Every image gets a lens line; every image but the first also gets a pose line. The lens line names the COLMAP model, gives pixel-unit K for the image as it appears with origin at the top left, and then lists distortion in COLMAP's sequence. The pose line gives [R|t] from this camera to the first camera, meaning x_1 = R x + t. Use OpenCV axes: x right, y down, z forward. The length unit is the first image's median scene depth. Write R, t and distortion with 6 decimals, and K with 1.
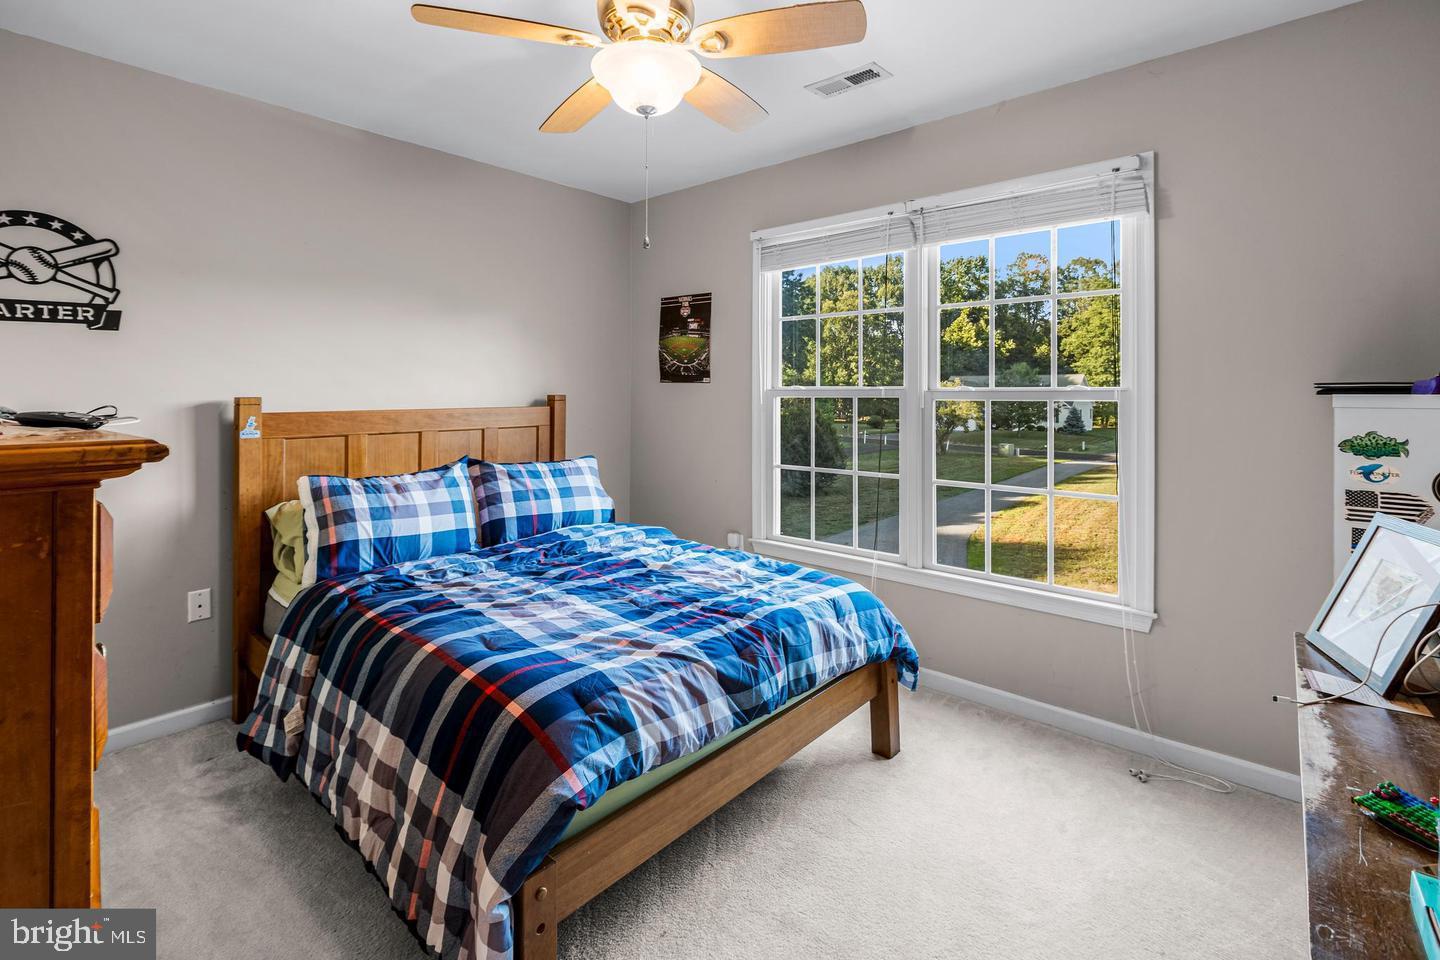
lens RADIAL K [[662.0, 0, 721.2], [0, 662.0, 473.3], [0, 0, 1]] dist [-0.003239, -0.000738]
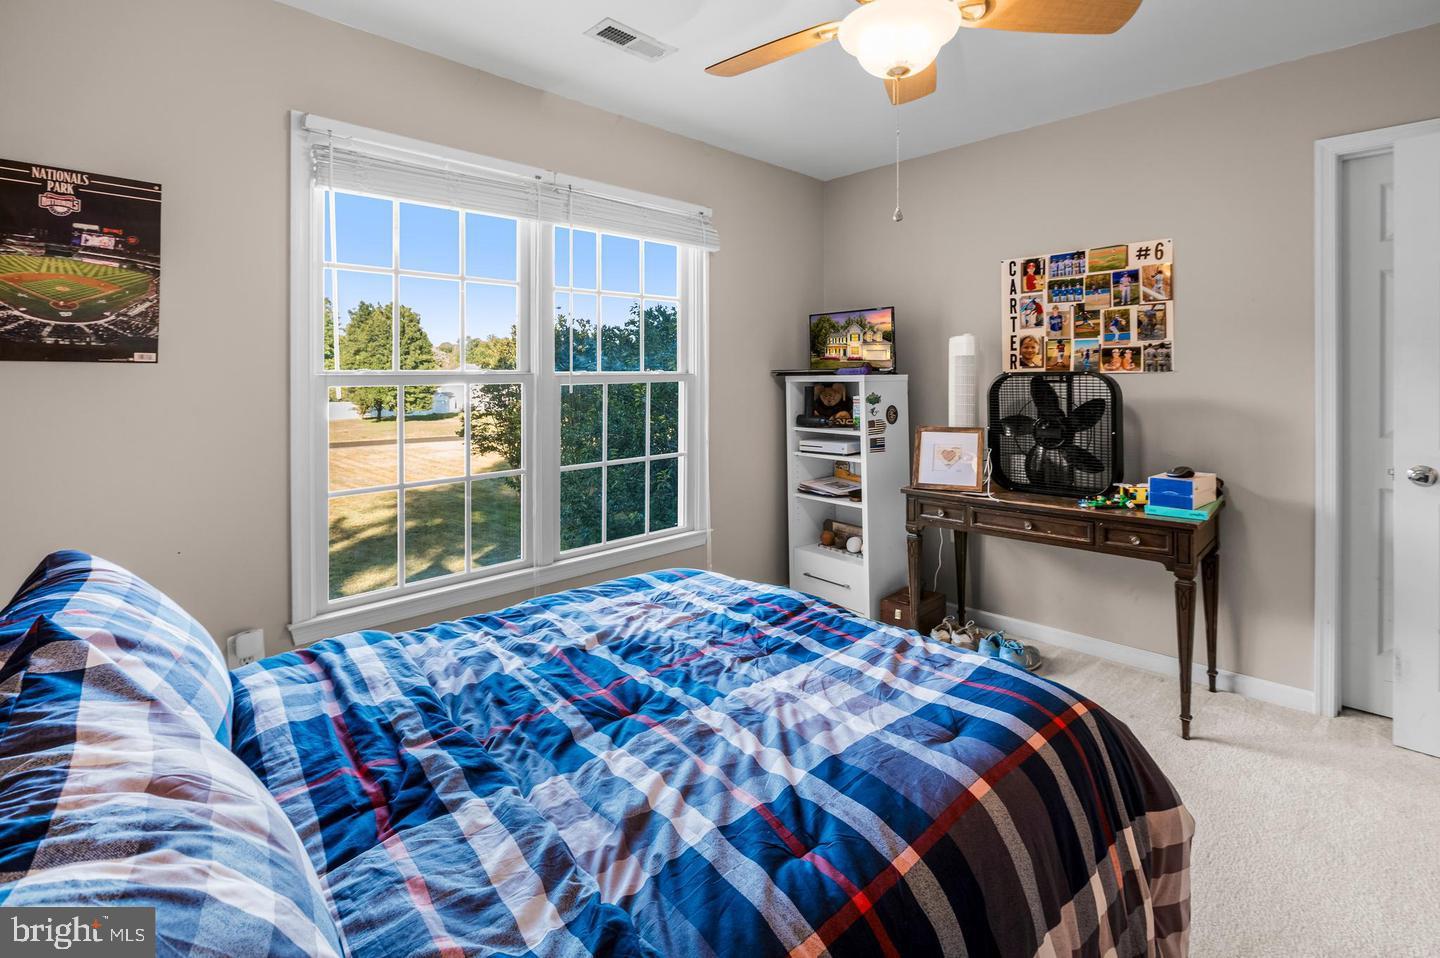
lens RADIAL K [[649.7, 0, 711.9], [0, 649.7, 473.9], [0, 0, 1]] dist [-0.002356, -0.000268]
pose [[0.091897, -0.149023, 0.984554, -0.619935], [0.129616, 0.982116, 0.136556, -0.082119], [-0.987297, 0.115065, 0.109569, 0.677403]]
